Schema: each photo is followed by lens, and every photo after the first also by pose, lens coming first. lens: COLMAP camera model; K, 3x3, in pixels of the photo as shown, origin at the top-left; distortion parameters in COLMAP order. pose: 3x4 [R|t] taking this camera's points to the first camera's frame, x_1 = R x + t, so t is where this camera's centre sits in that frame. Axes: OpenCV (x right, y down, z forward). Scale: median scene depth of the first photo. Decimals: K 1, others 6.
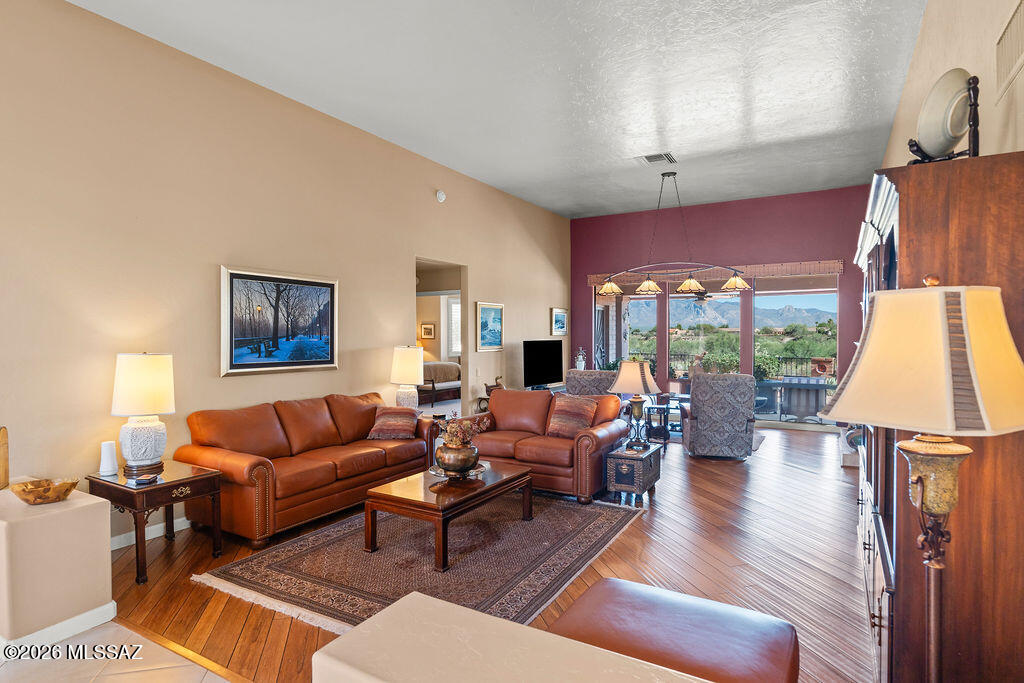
lens RADIAL K [[557.1, 0, 512.0], [0, 557.1, 341.5], [0, 0, 1]] dist [-0.002722, 0.000182]
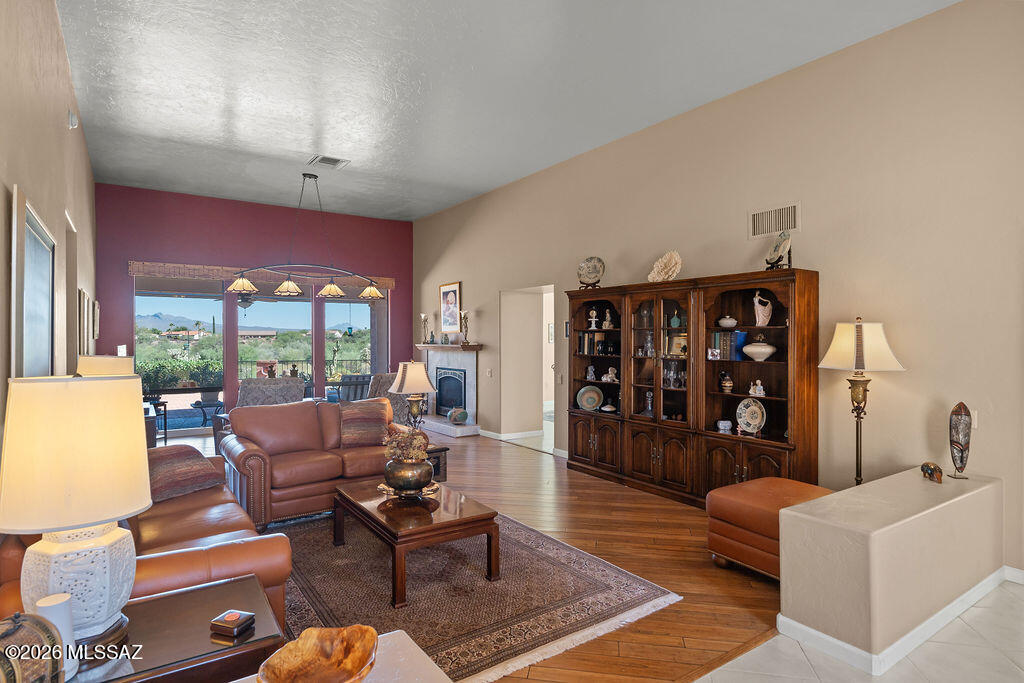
lens RADIAL K [[557.1, 0, 512.0], [0, 557.1, 341.5], [0, 0, 1]] dist [-0.002722, 0.000182]
pose [[0.418976, 0.000052, 0.907997, -0.467919], [0.006678, 0.999973, -0.003138, -0.000743], [-0.907973, 0.007378, 0.418964, 0.262774]]
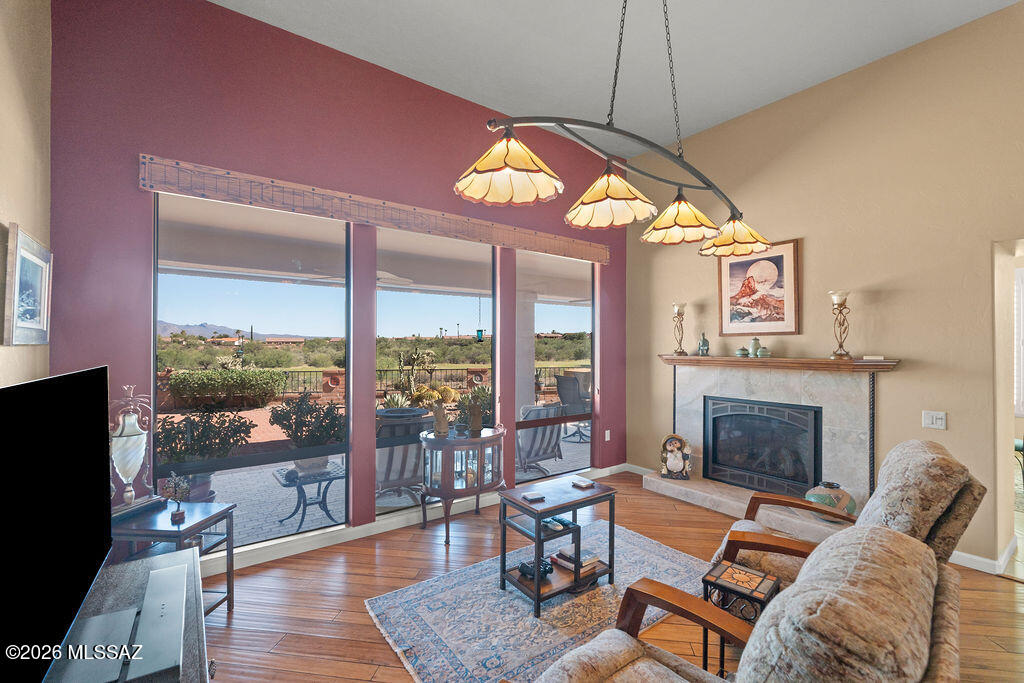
lens RADIAL K [[446.9, 0, 512.0], [0, 446.9, 341.5], [0, 0, 1]] dist [-0.000826, -0.000103]
pose [[0.384382, 0.014298, 0.923063, -0.020126], [0.003234, 0.999853, -0.016834, -0.009914], [-0.923168, 0.009456, 0.384279, 0.967475]]
